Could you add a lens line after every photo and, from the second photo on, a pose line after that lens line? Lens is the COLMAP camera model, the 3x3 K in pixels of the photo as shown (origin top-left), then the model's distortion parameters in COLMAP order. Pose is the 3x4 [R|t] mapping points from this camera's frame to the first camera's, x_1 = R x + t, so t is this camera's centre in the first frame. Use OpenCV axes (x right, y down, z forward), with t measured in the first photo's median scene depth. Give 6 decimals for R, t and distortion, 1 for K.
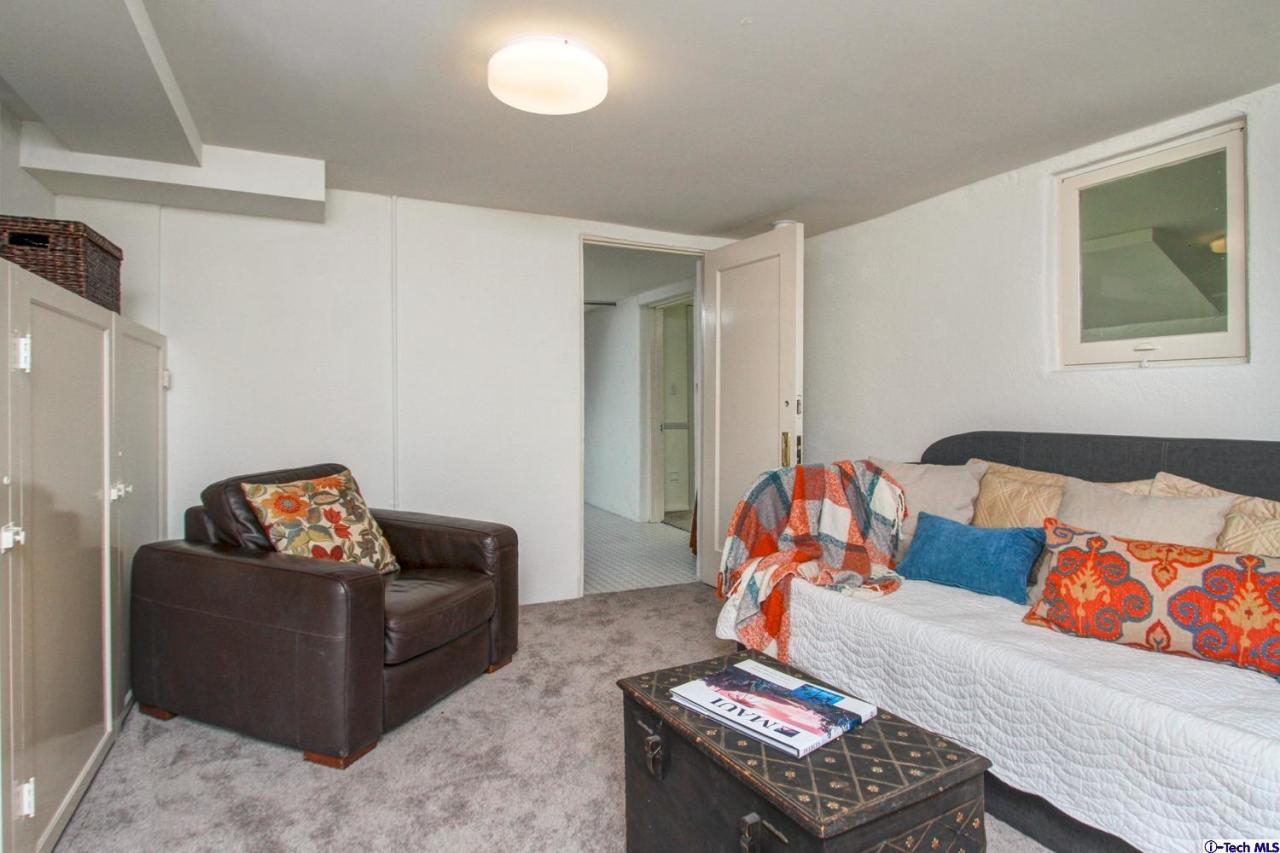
lens RADIAL K [[658.9, 0, 641.6], [0, 658.9, 416.9], [0, 0, 1]] dist [0.000442, 0.000037]
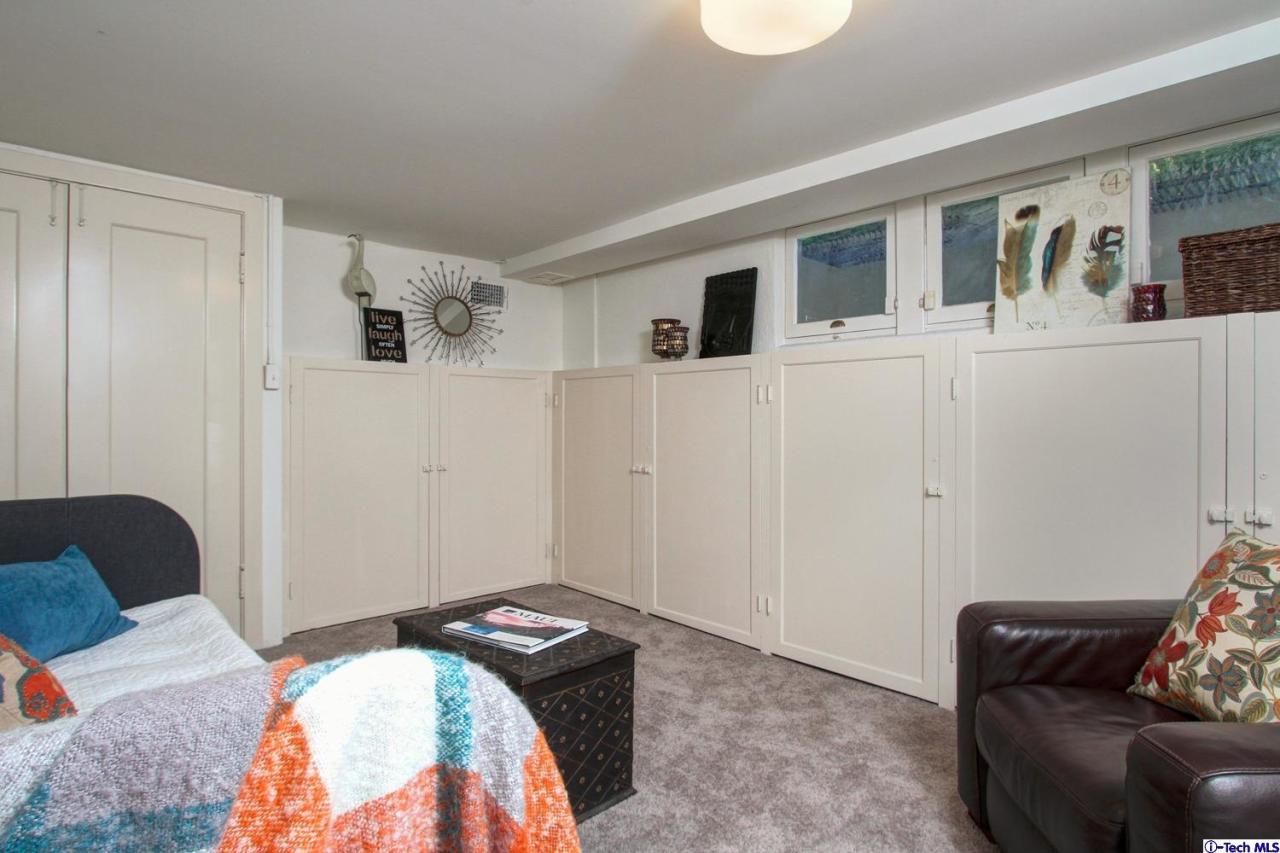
lens RADIAL K [[658.9, 0, 638.9], [0, 658.9, 421.7], [0, 0, 1]] dist [0.000442, 0.000037]
pose [[-0.953508, -0.000558, -0.301366, 0.354503], [-0.006516, 0.999803, 0.018767, -0.036386], [0.301296, 0.019858, -0.953324, 2.310618]]
